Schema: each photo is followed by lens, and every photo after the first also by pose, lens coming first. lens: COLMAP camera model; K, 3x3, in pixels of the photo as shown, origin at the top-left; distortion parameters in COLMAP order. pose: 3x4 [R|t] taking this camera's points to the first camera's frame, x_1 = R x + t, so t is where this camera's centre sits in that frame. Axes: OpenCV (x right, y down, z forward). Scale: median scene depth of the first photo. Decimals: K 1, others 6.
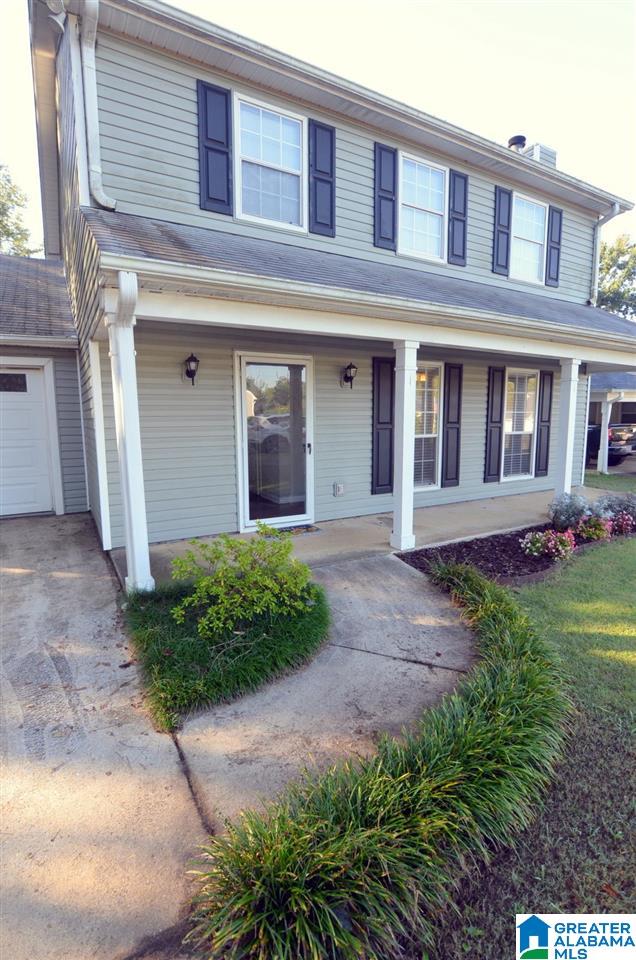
lens RADIAL K [[465.5, 0, 326.5], [0, 465.5, 479.1], [0, 0, 1]] dist [-0.027144, 0.006925]
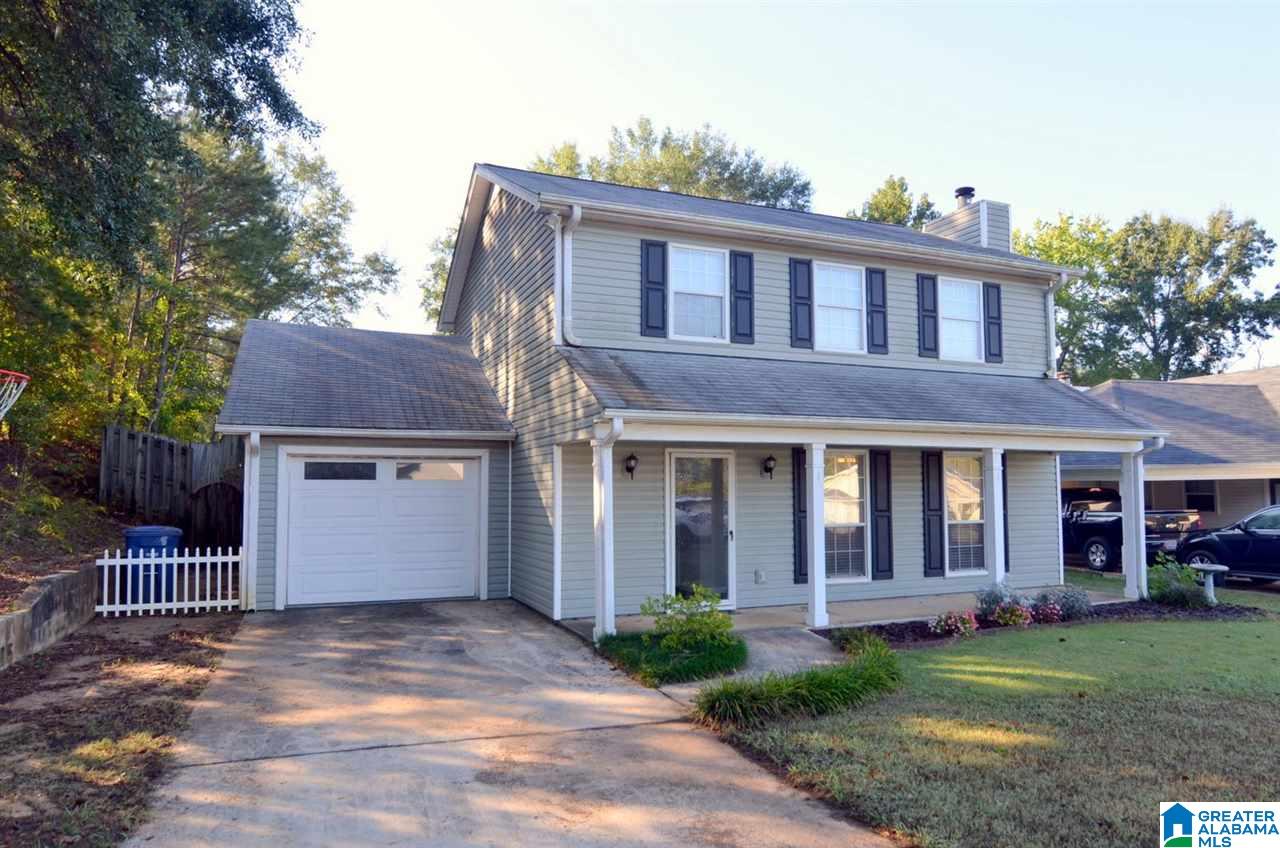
lens RADIAL K [[827.5, 0, 640.2], [0, 827.5, 432.6], [0, 0, 1]] dist [-0.029526, -0.002242]
pose [[0.990157, -0.008571, -0.139695, 0.021603], [-0.020419, 0.978596, -0.204774, 0.091210], [0.138461, 0.205611, 0.968789, -0.865443]]
